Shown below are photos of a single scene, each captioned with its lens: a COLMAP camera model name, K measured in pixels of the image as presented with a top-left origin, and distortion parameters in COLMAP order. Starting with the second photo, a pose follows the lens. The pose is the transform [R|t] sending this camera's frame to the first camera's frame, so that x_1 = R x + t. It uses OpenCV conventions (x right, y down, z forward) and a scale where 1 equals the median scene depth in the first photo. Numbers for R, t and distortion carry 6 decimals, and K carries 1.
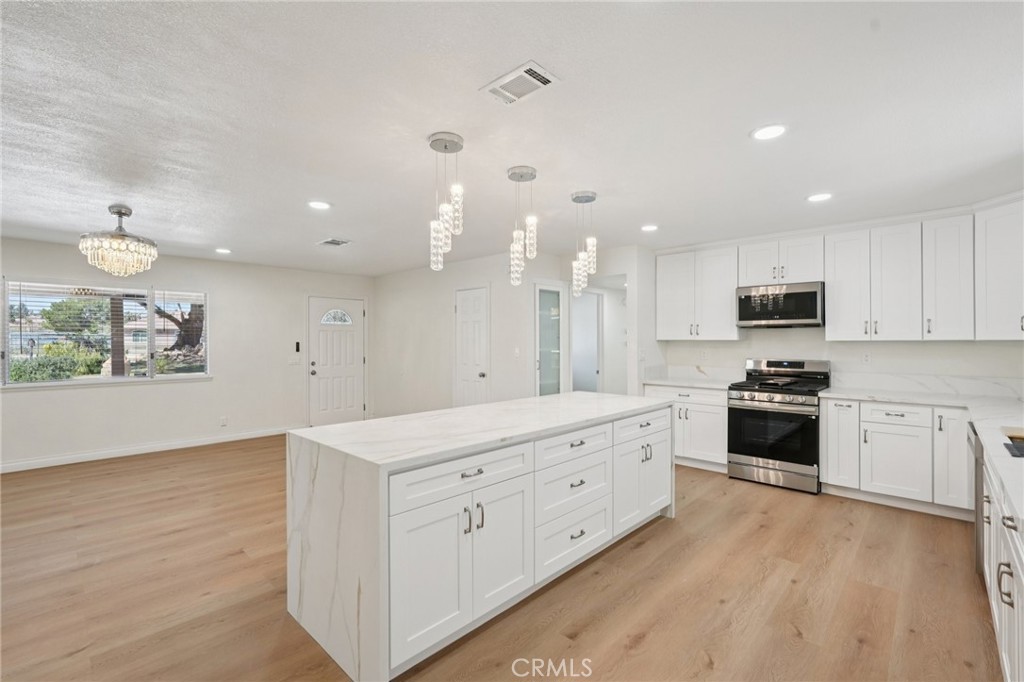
lens RADIAL K [[446.1, 0, 517.1], [0, 446.1, 340.8], [0, 0, 1]] dist [-0.004958, 0.001234]
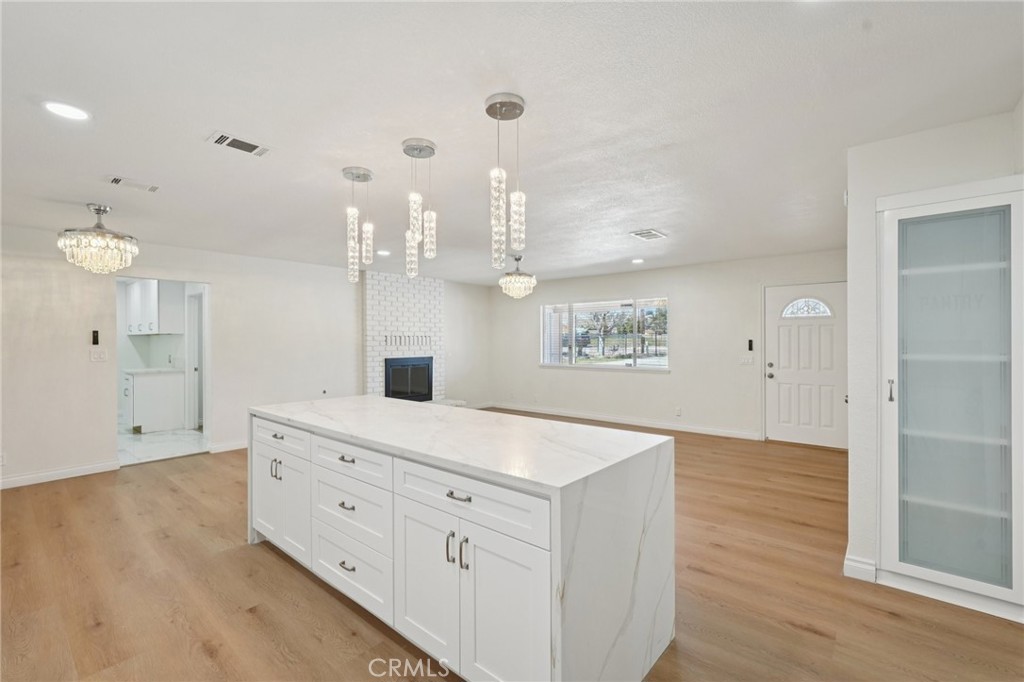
lens RADIAL K [[446.1, 0, 518.2], [0, 446.1, 343.2], [0, 0, 1]] dist [-0.004958, 0.001234]
pose [[0.057778, 0.004359, -0.998320, 0.672774], [0.005531, 0.999974, 0.004686, 0.005166], [0.998314, -0.005792, 0.057753, 0.859185]]
